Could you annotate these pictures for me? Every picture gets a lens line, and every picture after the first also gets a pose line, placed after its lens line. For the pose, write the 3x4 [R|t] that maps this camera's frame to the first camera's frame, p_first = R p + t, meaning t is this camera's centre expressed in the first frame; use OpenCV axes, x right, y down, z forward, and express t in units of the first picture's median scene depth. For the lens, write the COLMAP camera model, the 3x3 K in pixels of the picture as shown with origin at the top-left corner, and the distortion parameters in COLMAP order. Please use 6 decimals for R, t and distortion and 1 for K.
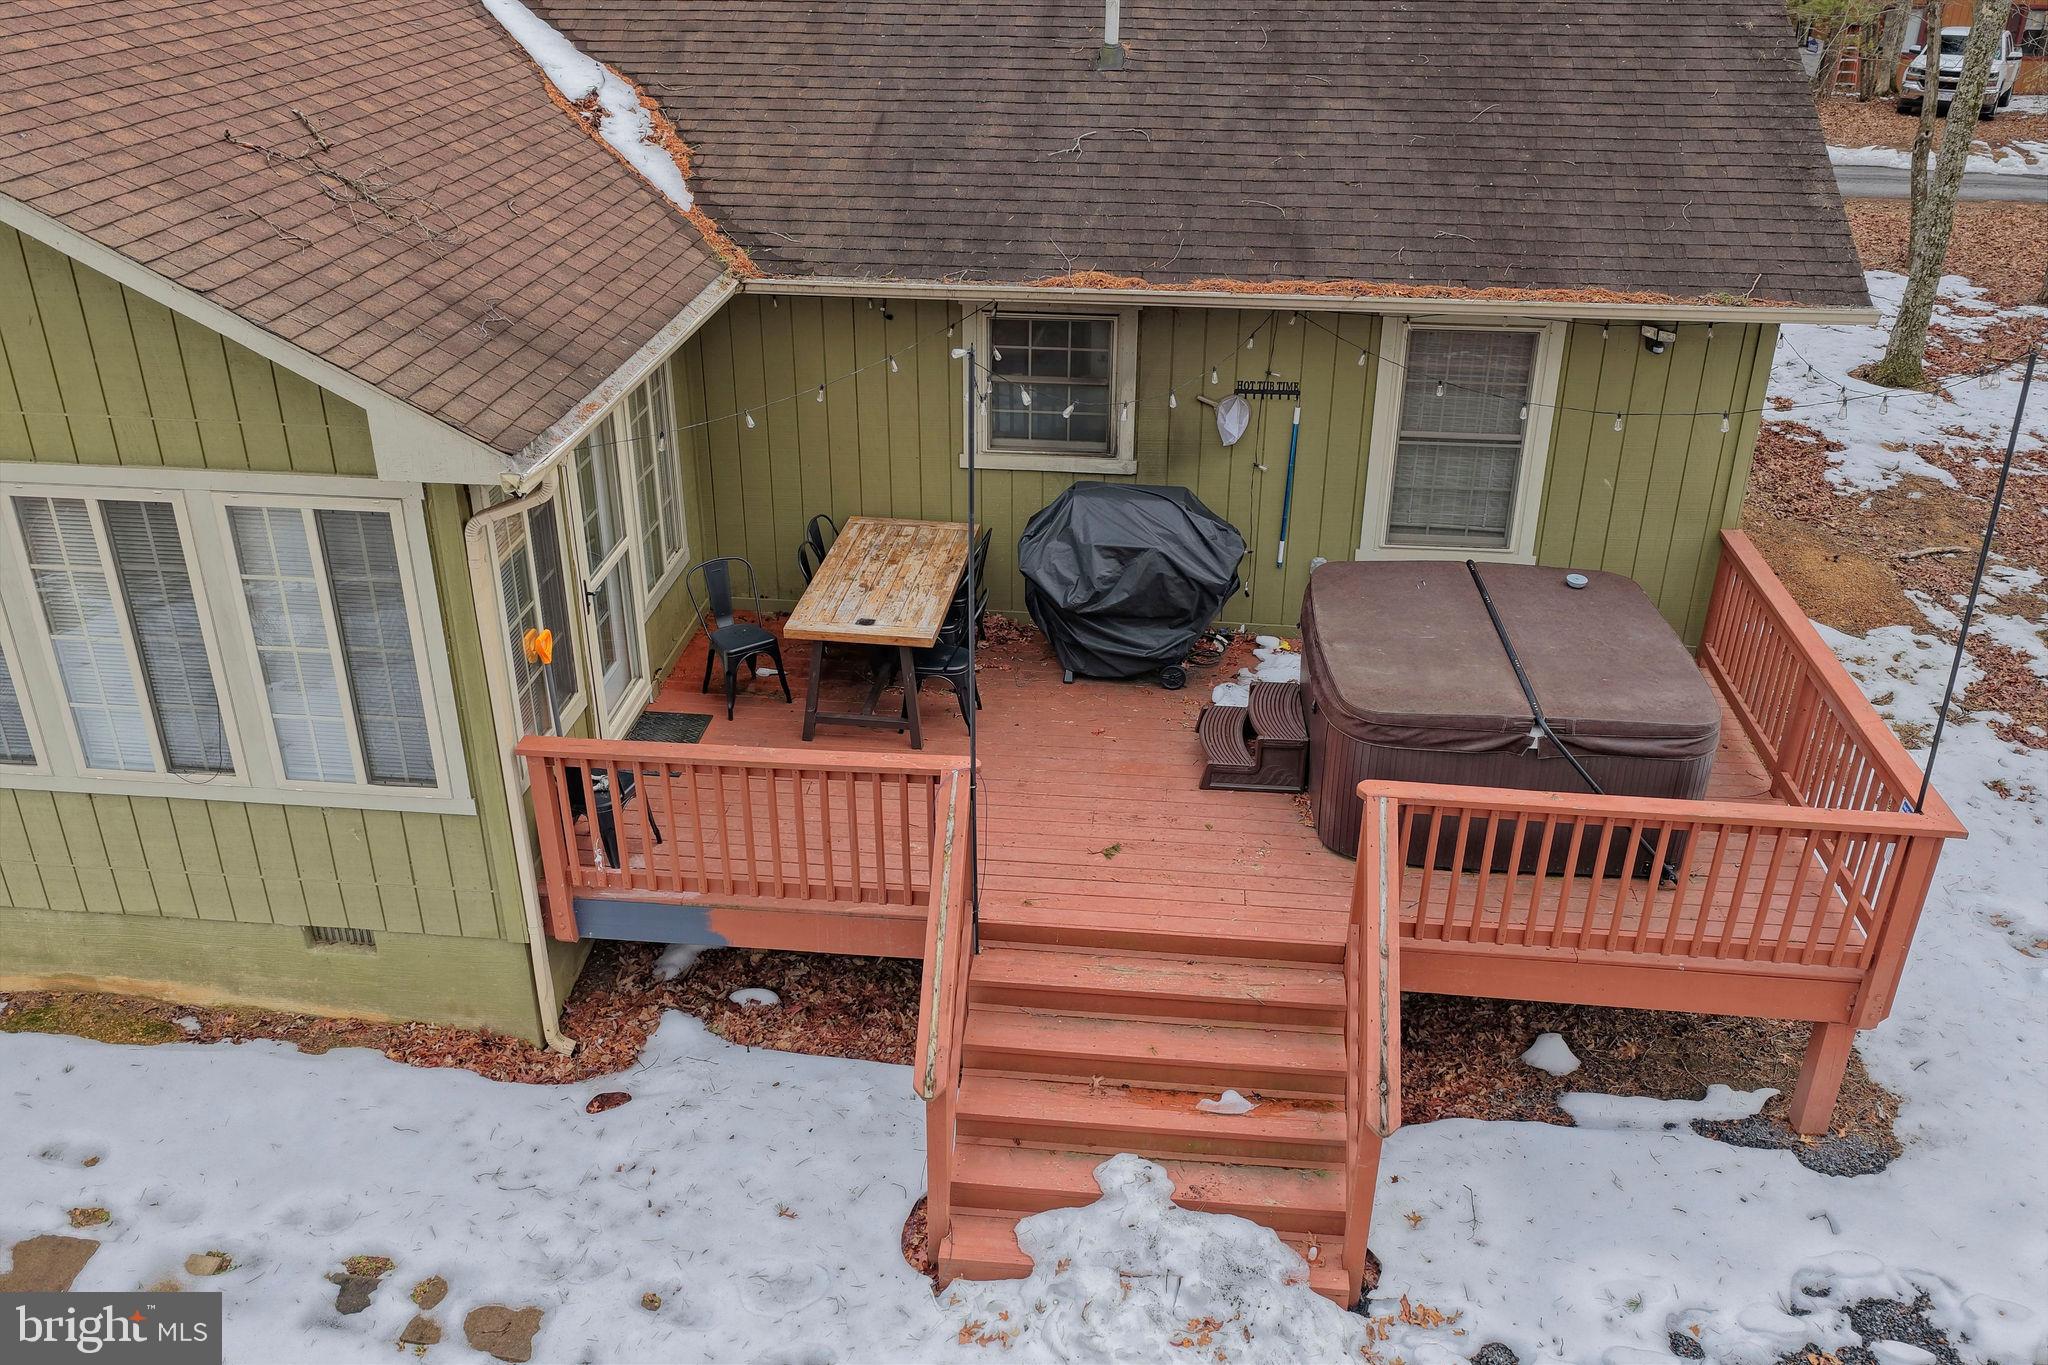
lens RADIAL K [[1697.4, 0, 1028.5], [0, 1697.4, 691.4], [0, 0, 1]] dist [-0.010938, 0.027420]
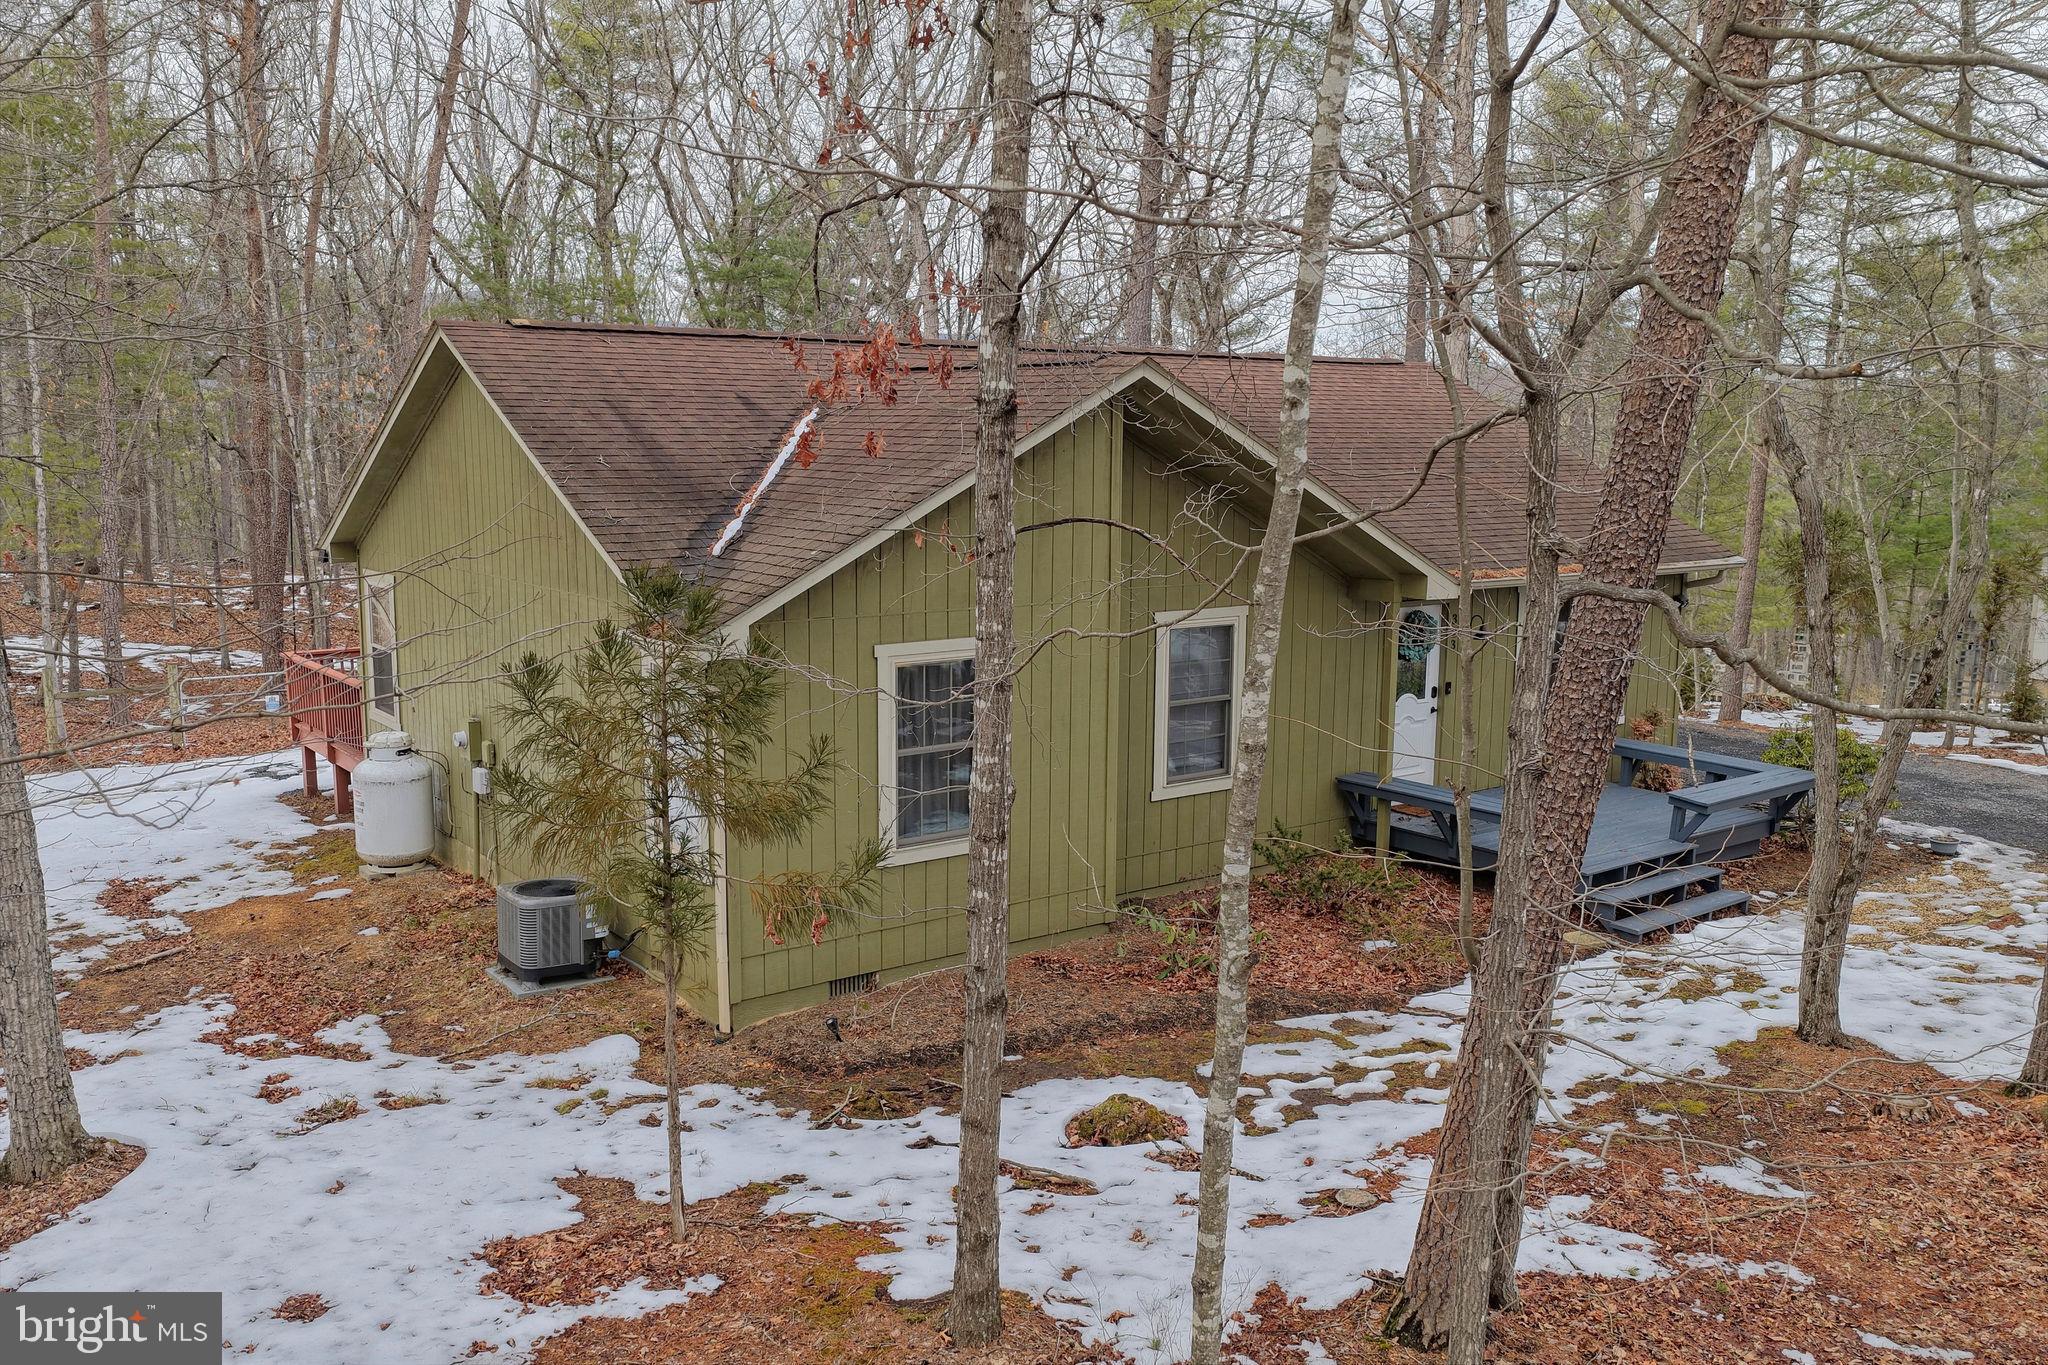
lens RADIAL K [[1697.4, 0, 1030.8], [0, 1697.4, 676.2], [0, 0, 1]] dist [-0.010938, 0.027420]
pose [[-0.738287, 0.084980, -0.669112, 1.336670], [-0.320897, 0.828309, 0.459271, -1.408295], [0.593260, 0.553789, -0.584260, 3.001132]]
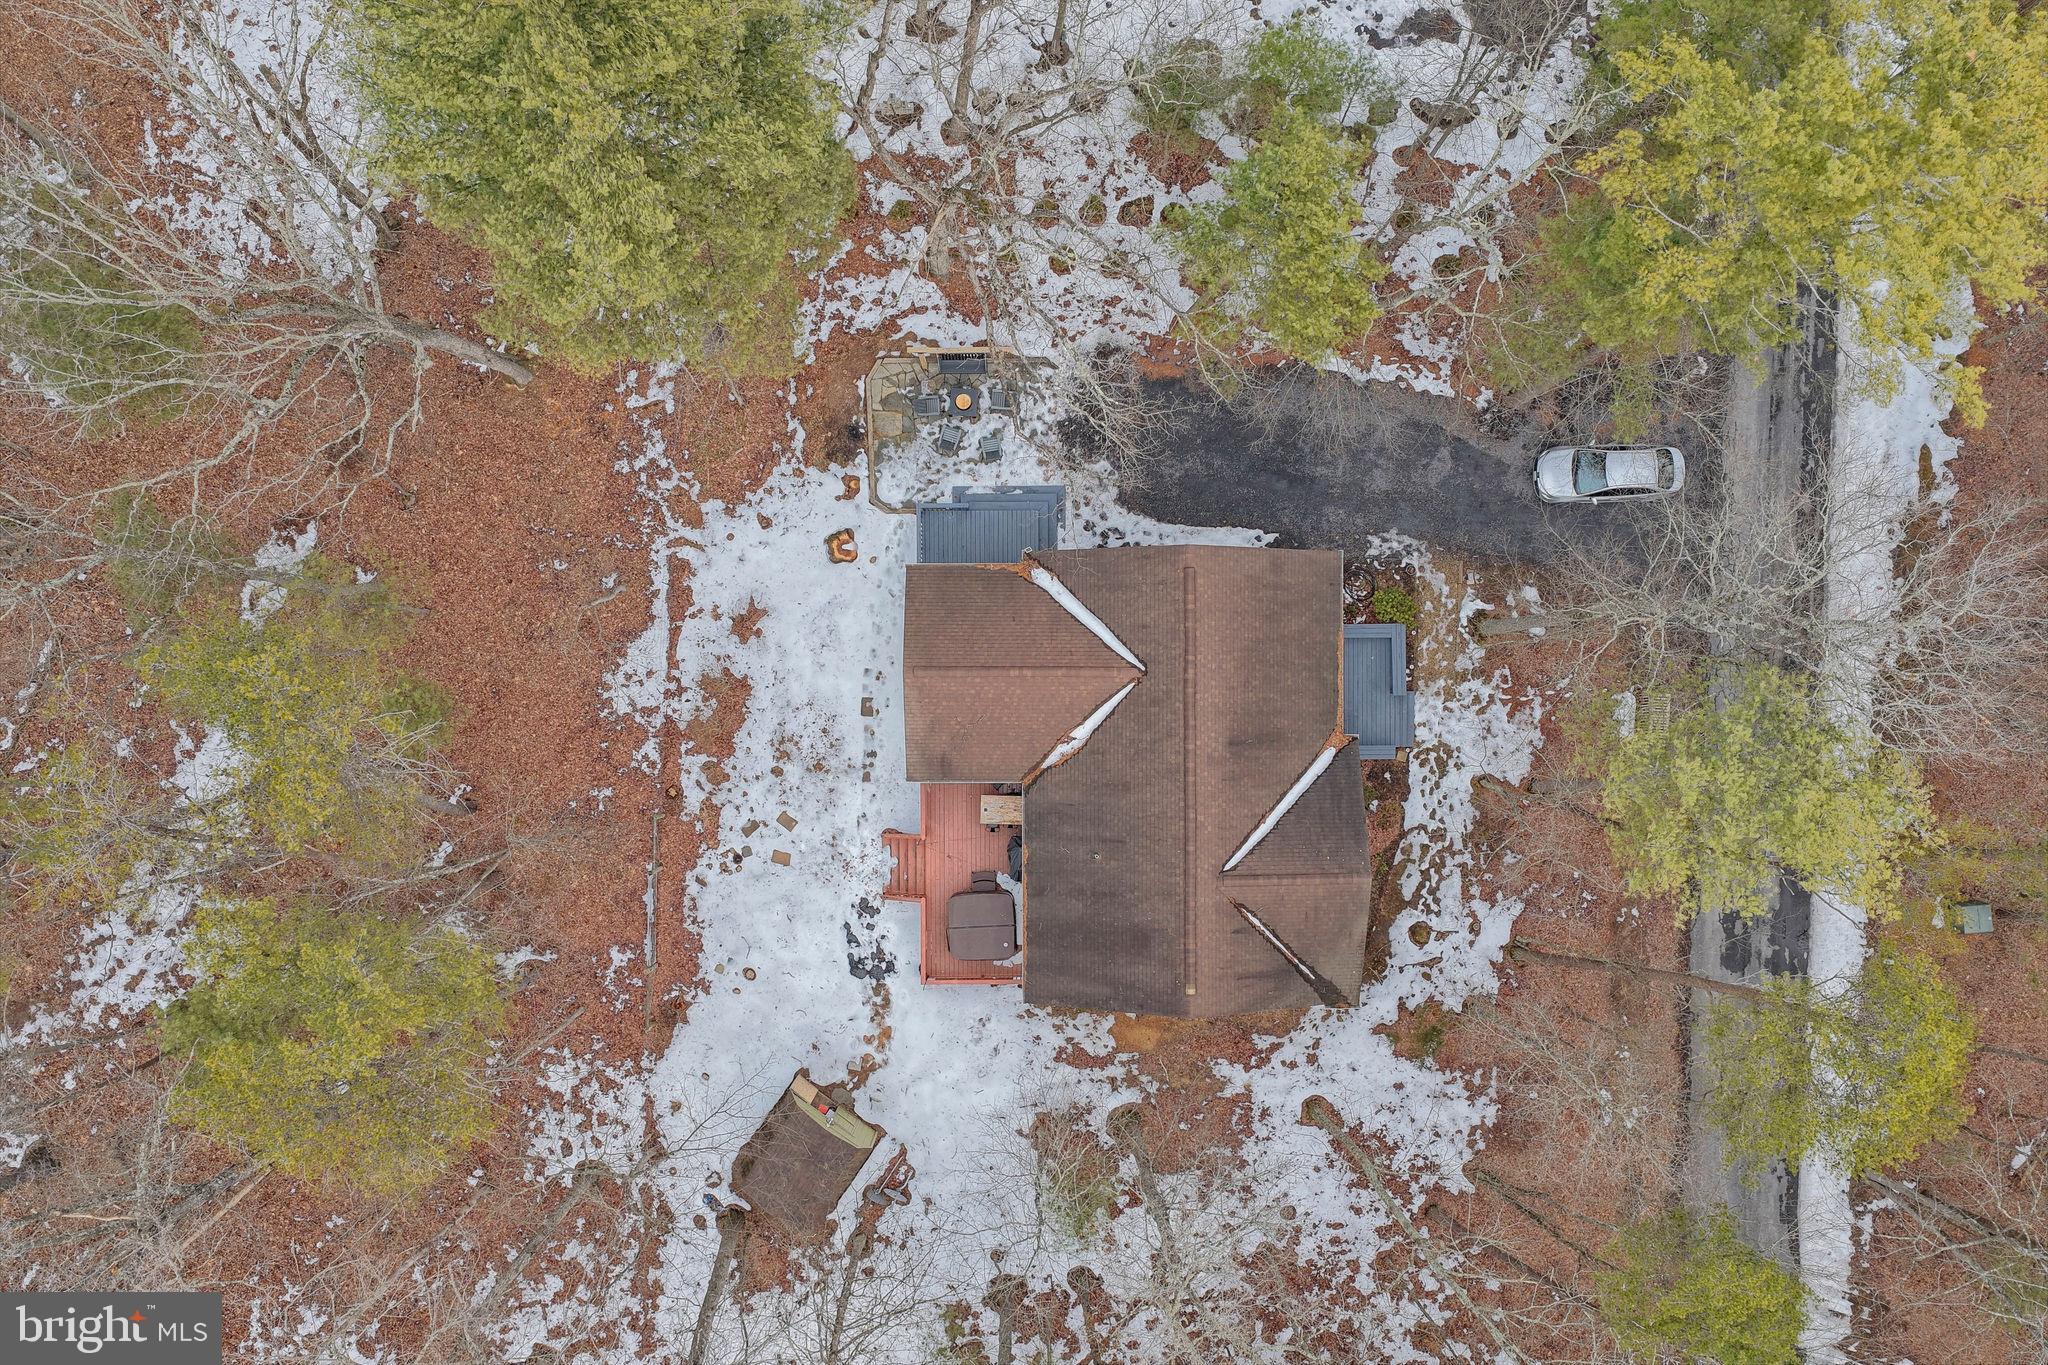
lens RADIAL K [[1704.8, 0, 1026.5], [0, 1704.8, 691.5], [0, 0, 1]] dist [-0.016911, 0.034819]
pose [[0.099418, 0.994954, -0.013492, -0.421084], [-0.457104, 0.057710, 0.887539, -5.394016], [0.883839, -0.082070, 0.460535, -1.458630]]
